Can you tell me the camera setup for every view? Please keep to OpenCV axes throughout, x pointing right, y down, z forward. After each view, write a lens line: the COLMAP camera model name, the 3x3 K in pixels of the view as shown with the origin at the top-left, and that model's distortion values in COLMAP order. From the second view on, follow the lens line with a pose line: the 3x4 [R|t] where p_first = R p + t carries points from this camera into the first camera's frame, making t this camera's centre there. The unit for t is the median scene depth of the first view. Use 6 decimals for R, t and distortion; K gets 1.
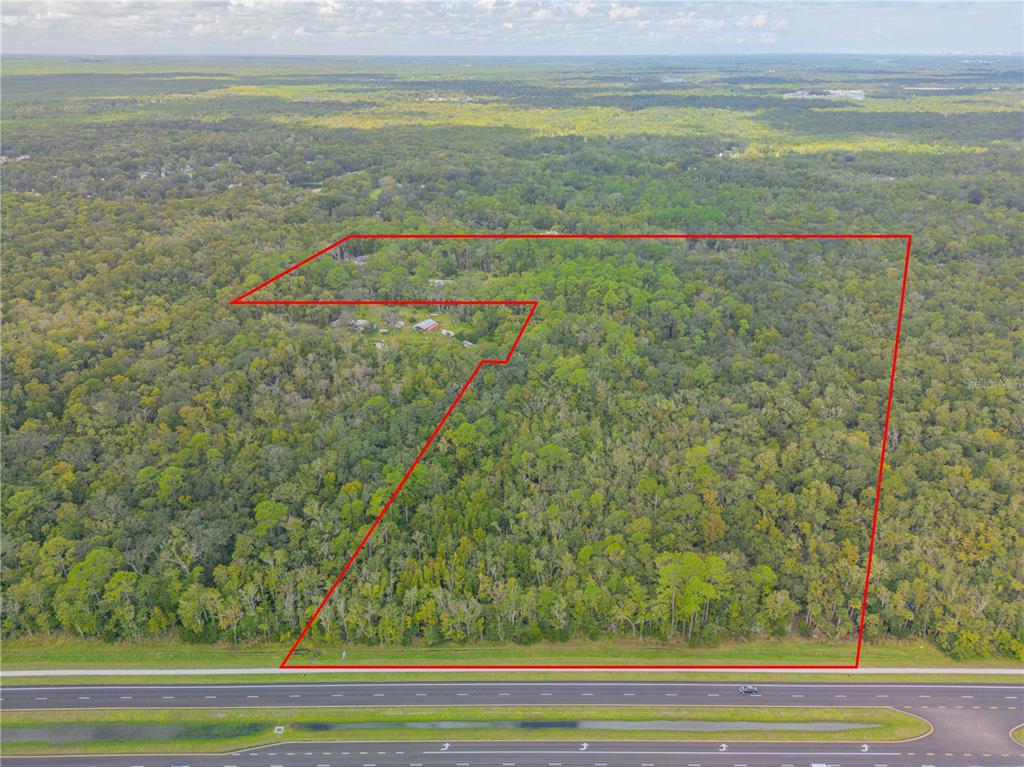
lens RADIAL K [[718.8, 0, 512.0], [0, 718.8, 383.5], [0, 0, 1]] dist [0.083753, -0.089162]
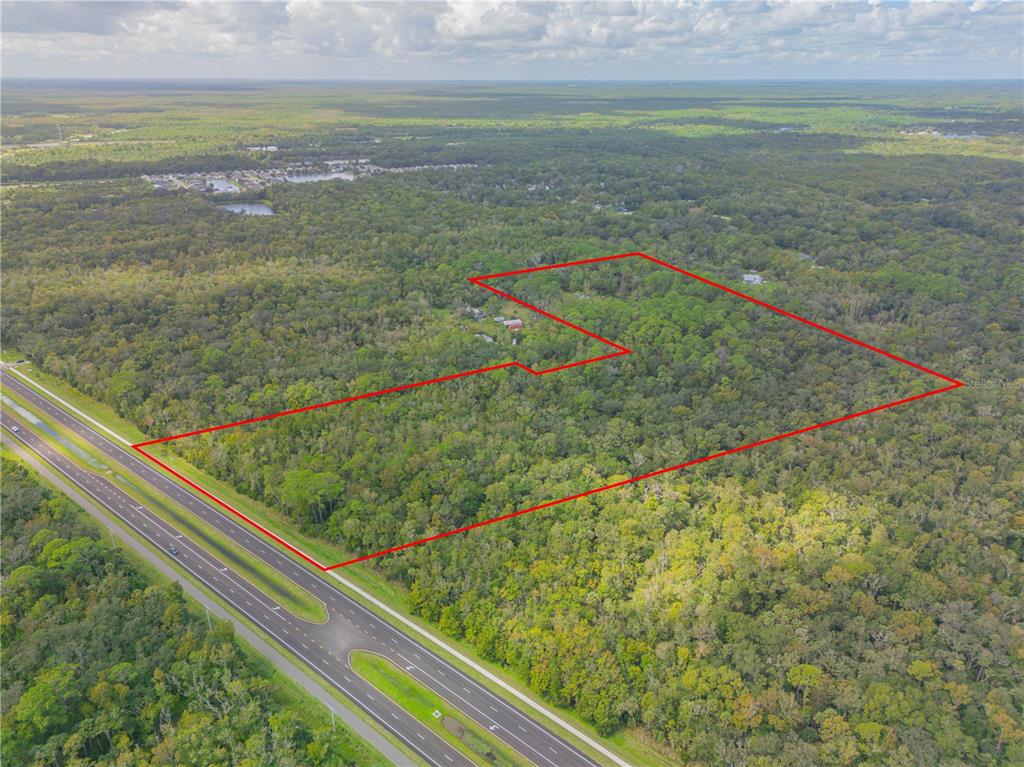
lens RADIAL K [[718.8, 0, 512.0], [0, 718.8, 383.5], [0, 0, 1]] dist [0.083753, -0.089162]
pose [[0.765963, 0.253043, -0.590990, 0.105807], [-0.269784, 0.960937, 0.061784, -0.009505], [0.583538, 0.112116, 0.804309, 0.005144]]
